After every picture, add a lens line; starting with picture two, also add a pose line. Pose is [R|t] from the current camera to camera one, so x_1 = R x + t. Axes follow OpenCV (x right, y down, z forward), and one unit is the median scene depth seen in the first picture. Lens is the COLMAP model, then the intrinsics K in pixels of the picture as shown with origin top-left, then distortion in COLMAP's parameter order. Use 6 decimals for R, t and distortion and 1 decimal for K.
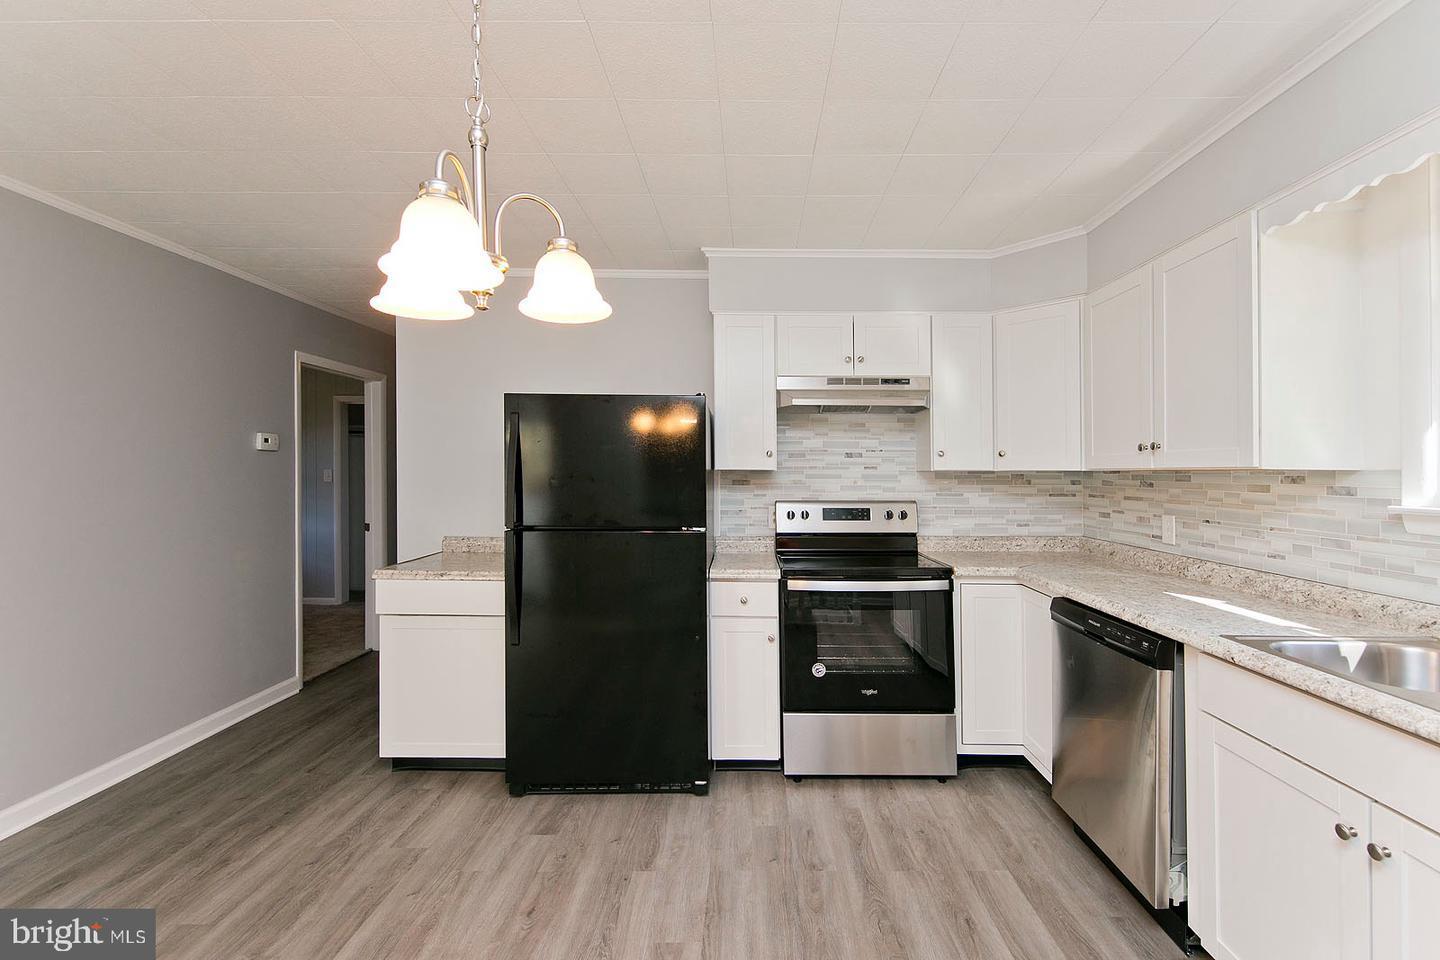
lens RADIAL K [[601.3, 0, 761.4], [0, 601.3, 474.9], [0, 0, 1]] dist [-0.002153, -0.000306]
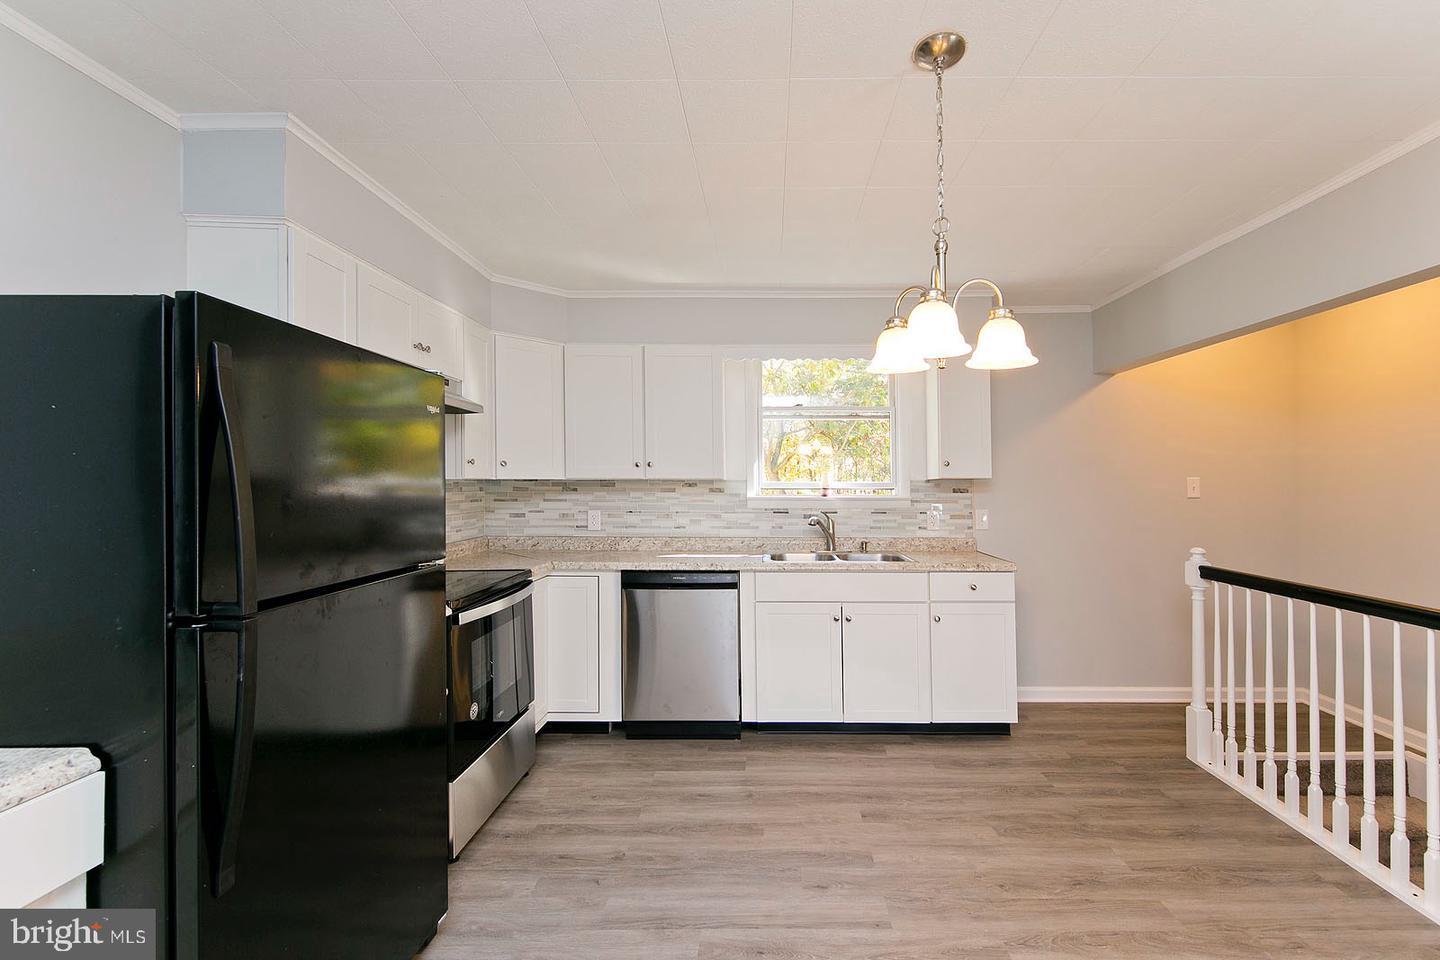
lens RADIAL K [[601.3, 0, 761.4], [0, 601.3, 474.9], [0, 0, 1]] dist [-0.002153, -0.000306]
pose [[0.019930, 0.008956, 0.999761, -0.897952], [0.000798, 0.999959, -0.008974, -0.005309], [-0.999801, 0.000977, 0.019922, 0.680842]]
